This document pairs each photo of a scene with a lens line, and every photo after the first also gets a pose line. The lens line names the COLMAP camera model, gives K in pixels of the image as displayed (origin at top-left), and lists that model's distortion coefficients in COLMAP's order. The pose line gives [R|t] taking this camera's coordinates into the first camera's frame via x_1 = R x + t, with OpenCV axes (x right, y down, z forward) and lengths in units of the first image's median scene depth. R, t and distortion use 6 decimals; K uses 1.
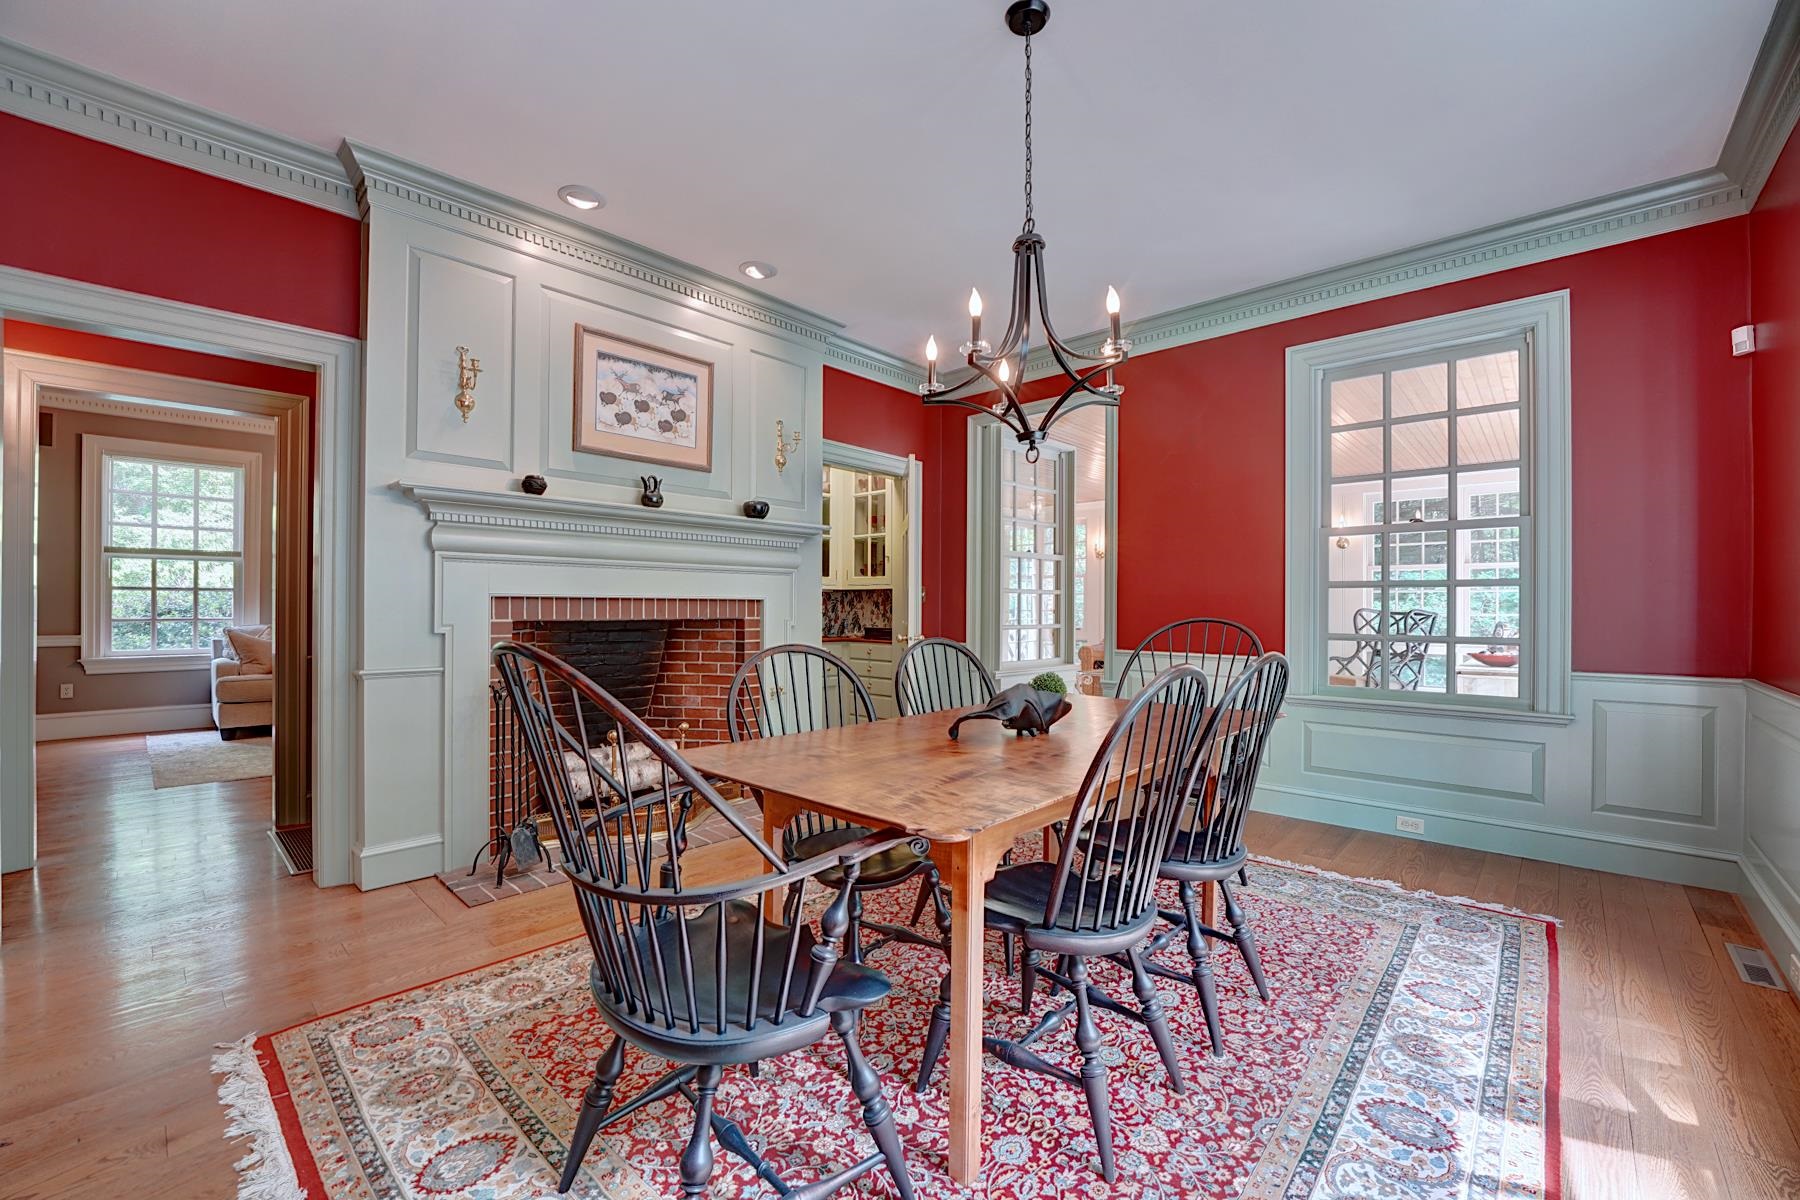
lens RADIAL K [[731.9, 0, 895.3], [0, 731.9, 601.5], [0, 0, 1]] dist [-0.026814, 0.002799]
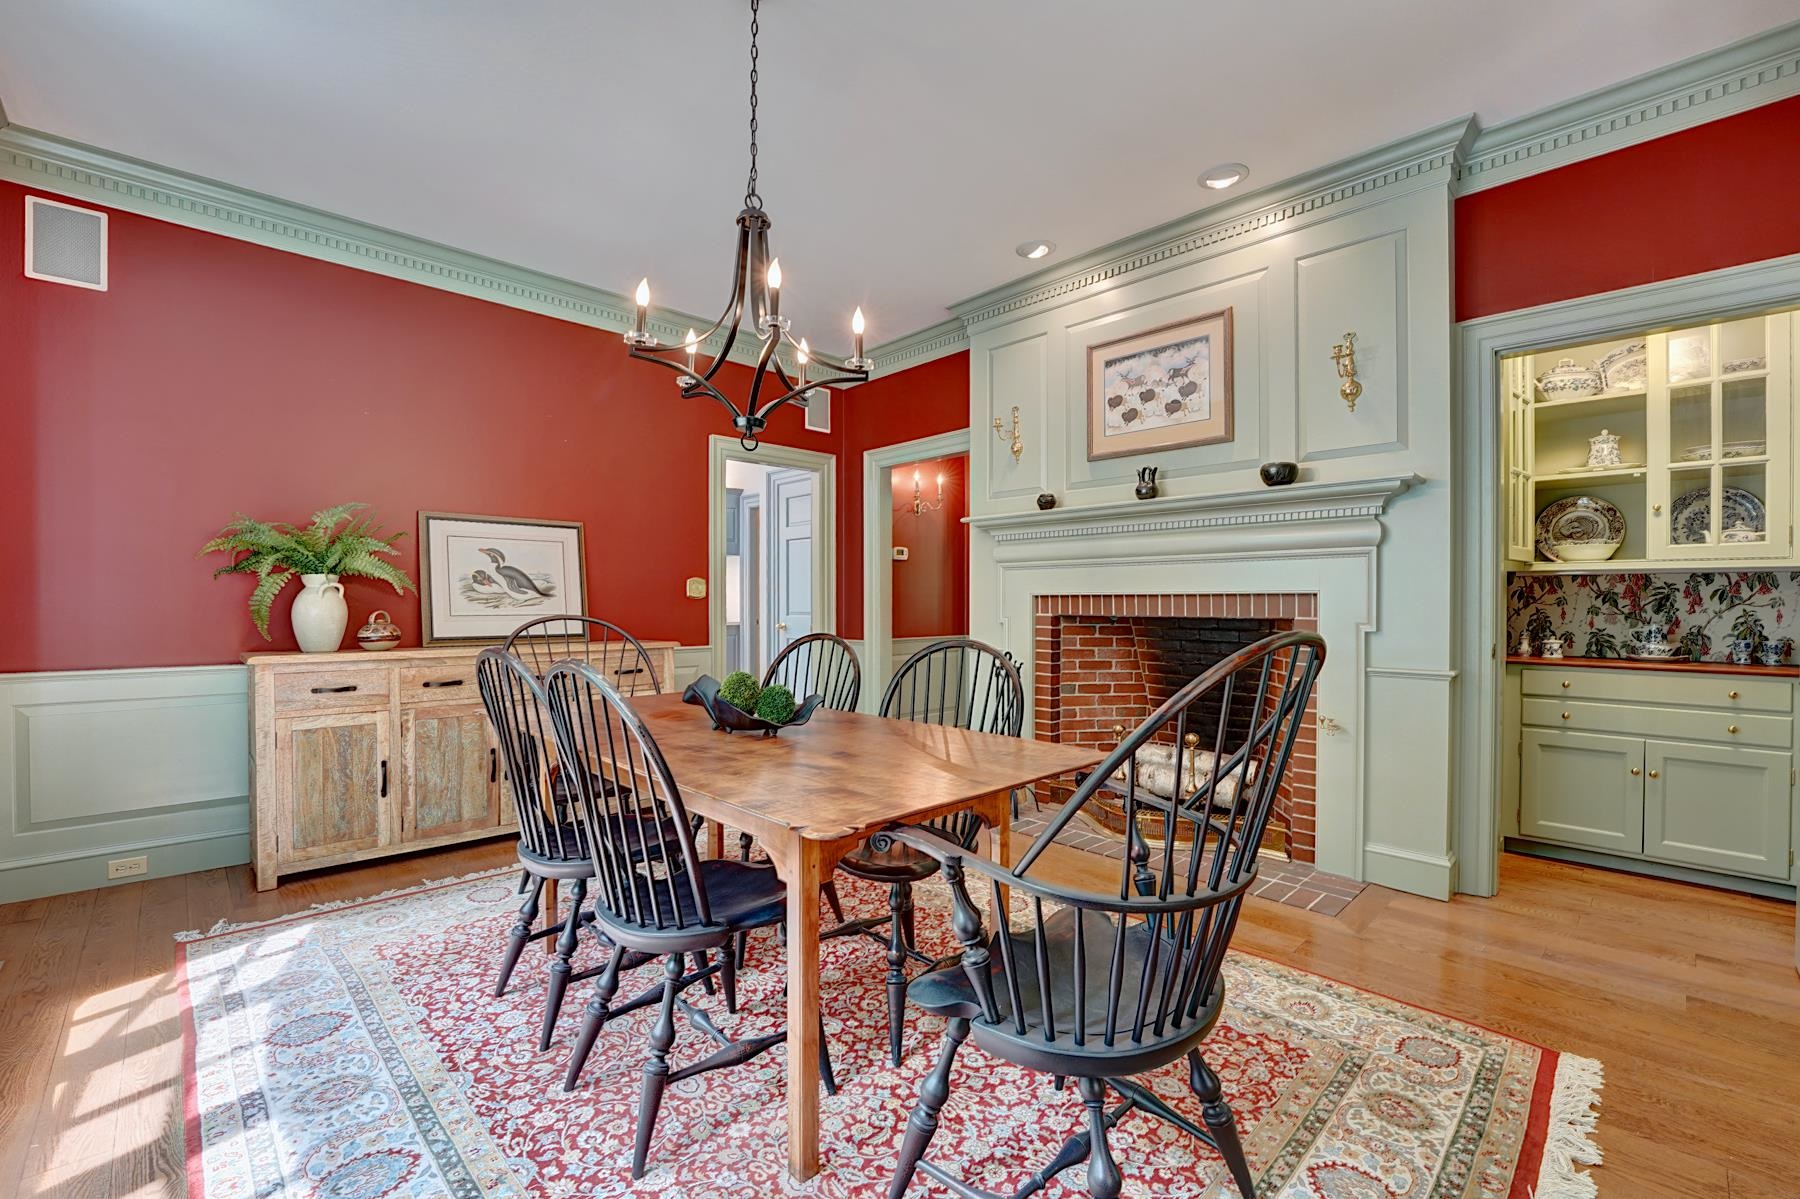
lens RADIAL K [[756.8, 0, 896.1], [0, 756.8, 607.9], [0, 0, 1]] dist [-0.011830, -0.000109]
pose [[-0.049529, 0.005551, -0.998757, 0.696543], [0.006943, 0.999962, 0.005213, 0.006204], [0.998749, -0.006677, -0.049566, 0.739751]]
